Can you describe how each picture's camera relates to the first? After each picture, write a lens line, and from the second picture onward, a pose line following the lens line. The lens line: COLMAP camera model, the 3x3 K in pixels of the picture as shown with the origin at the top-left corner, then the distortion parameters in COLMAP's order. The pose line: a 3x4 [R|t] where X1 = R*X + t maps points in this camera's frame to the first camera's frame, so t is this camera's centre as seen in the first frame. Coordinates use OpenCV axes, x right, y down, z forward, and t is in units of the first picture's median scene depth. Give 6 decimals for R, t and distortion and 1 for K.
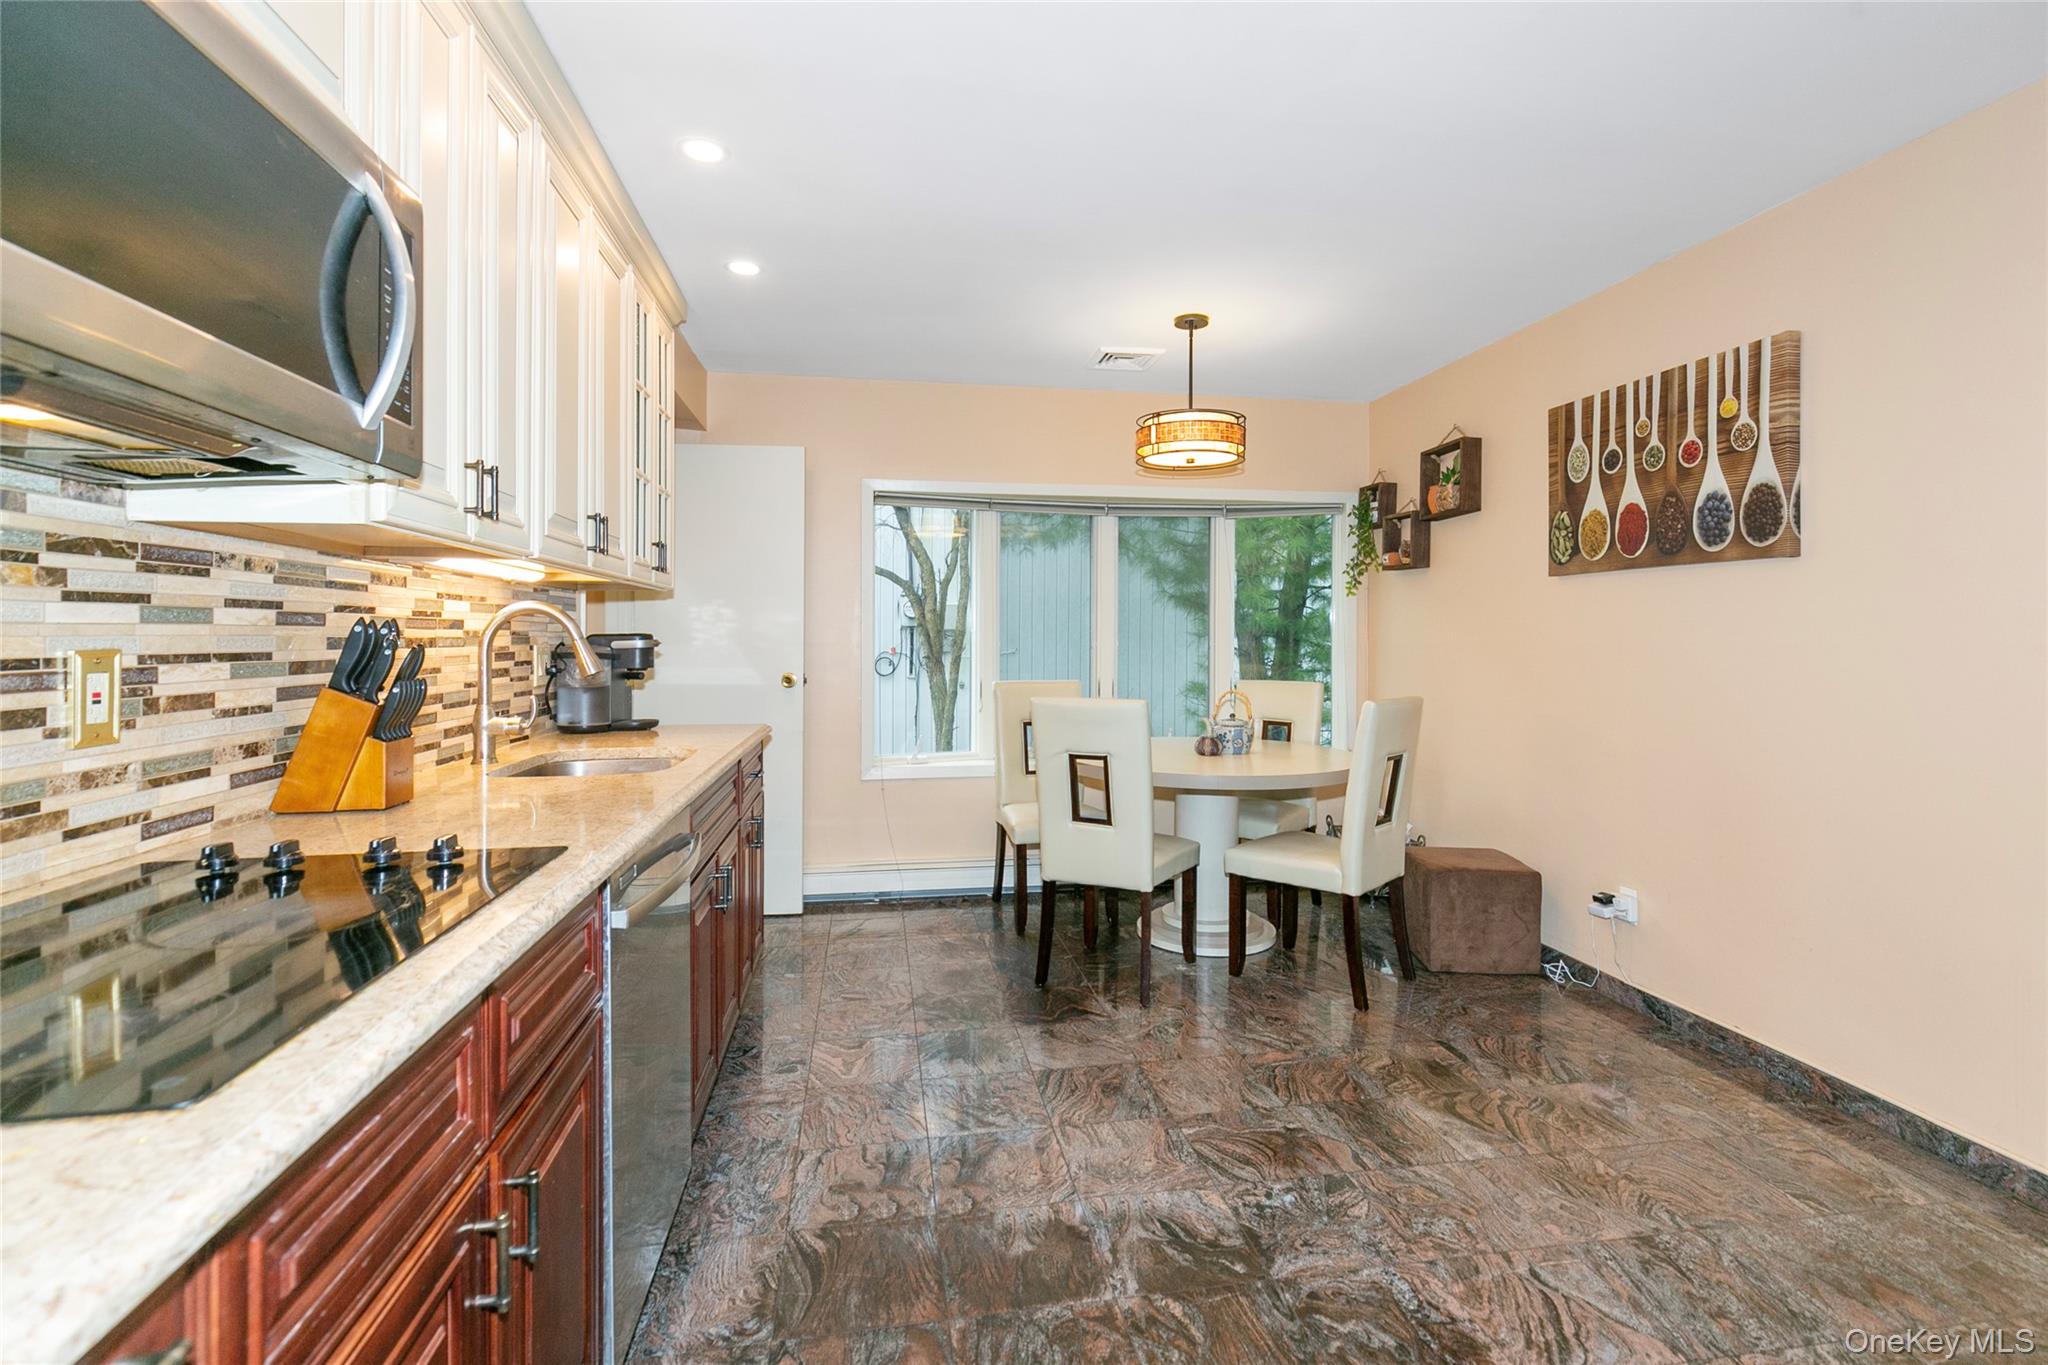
lens RADIAL K [[935.8, 0, 1051.0], [0, 935.8, 645.9], [0, 0, 1]] dist [0.002251, -0.001500]
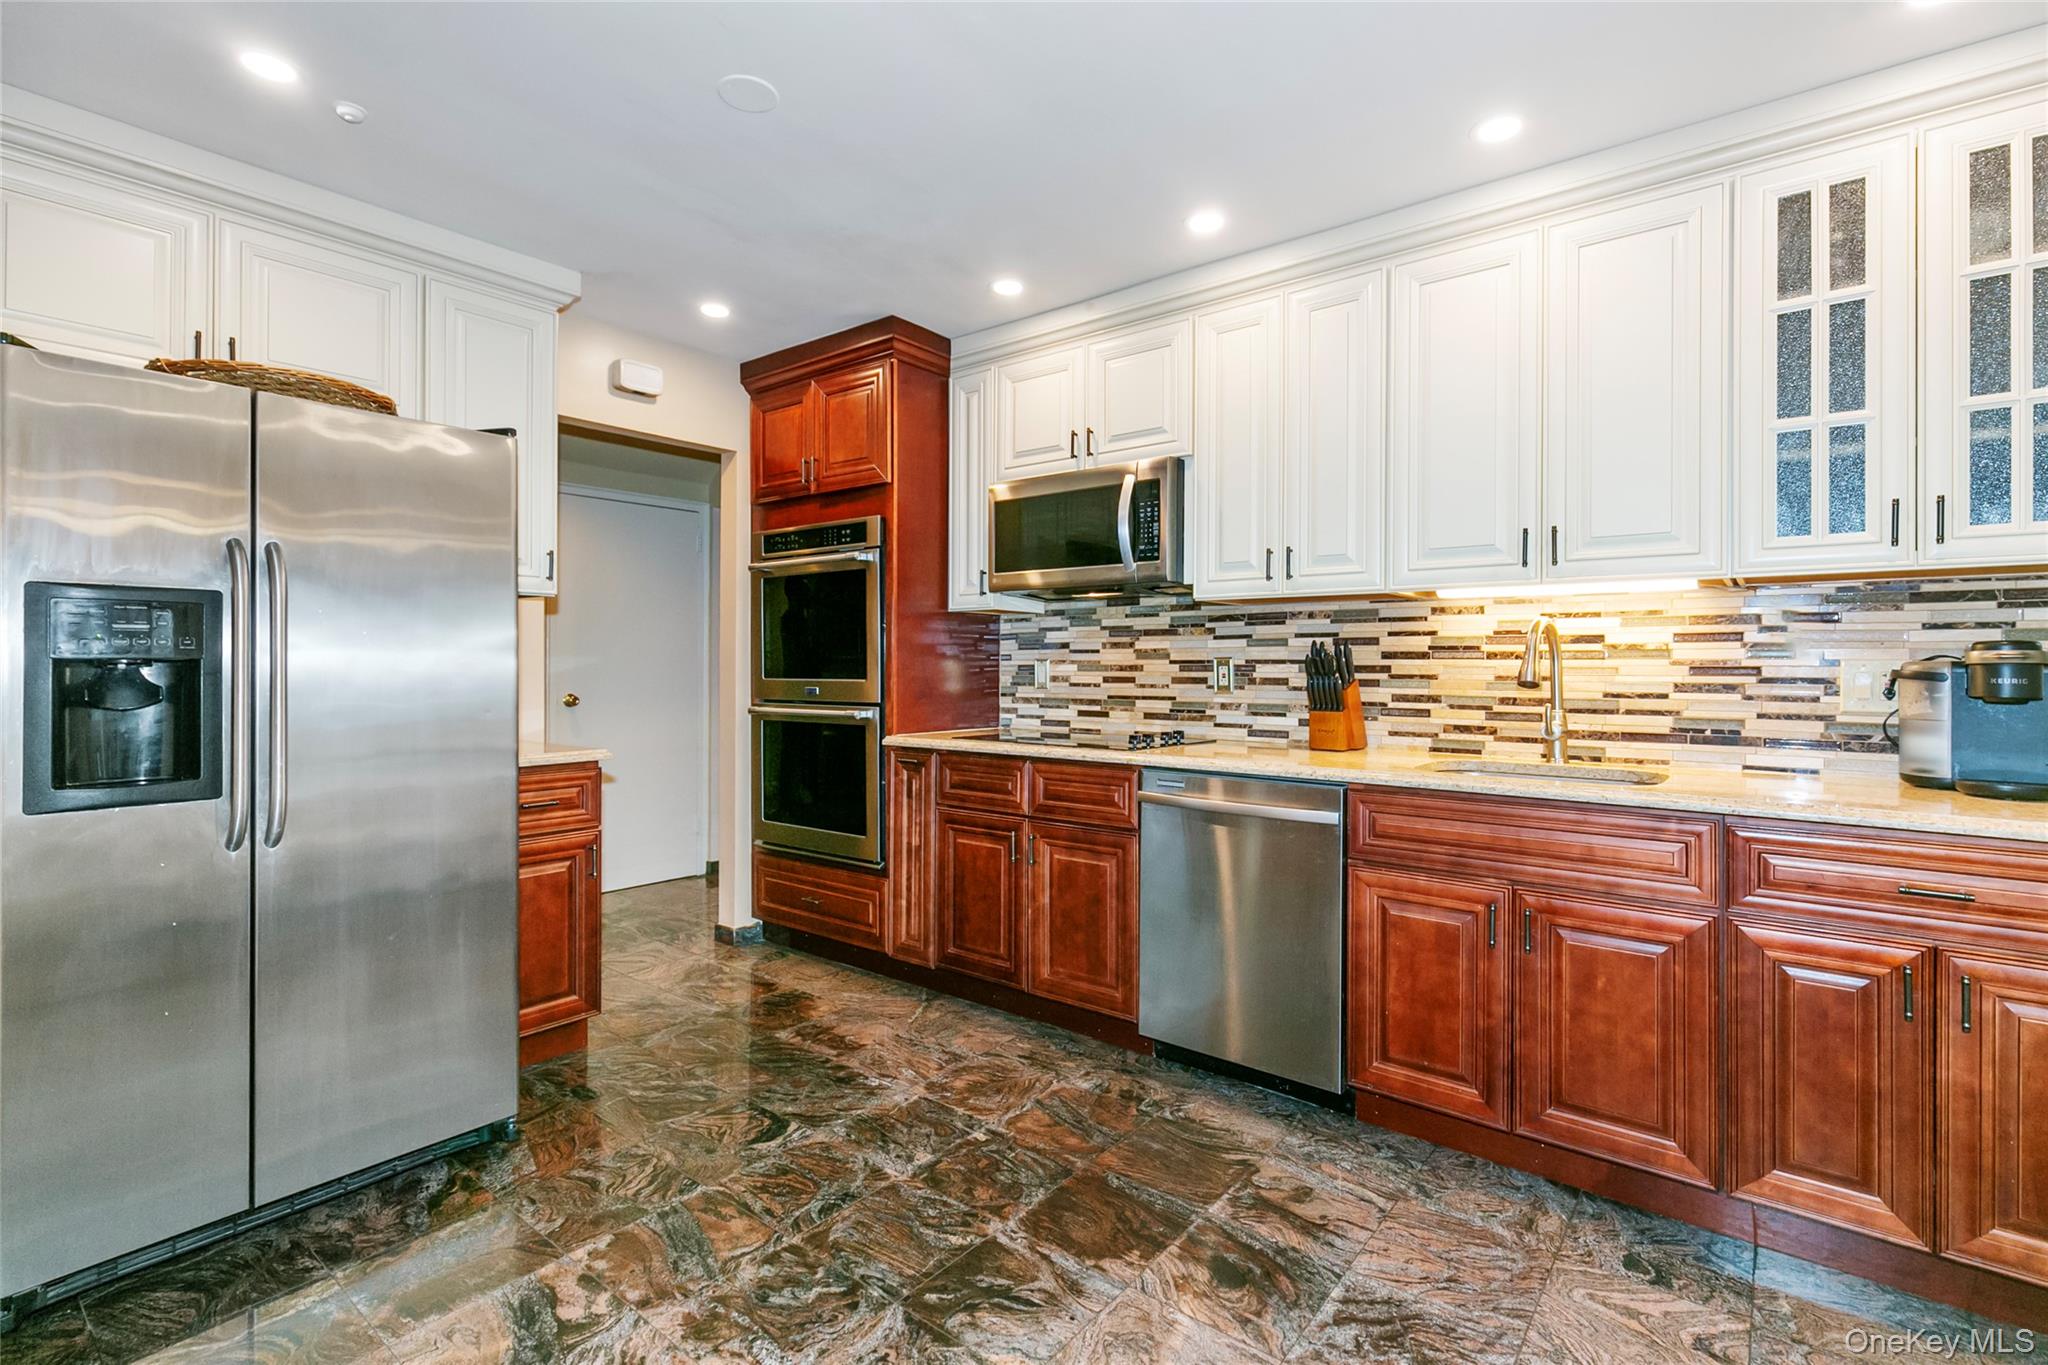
lens RADIAL K [[935.8, 0, 1028.5], [0, 935.8, 665.1], [0, 0, 1]] dist [0.002251, -0.001500]
pose [[-0.759918, 0.000045, -0.650019, 0.802299], [-0.007413, 0.999934, 0.008736, 0.005116], [0.649977, 0.011457, -0.759868, 1.910523]]
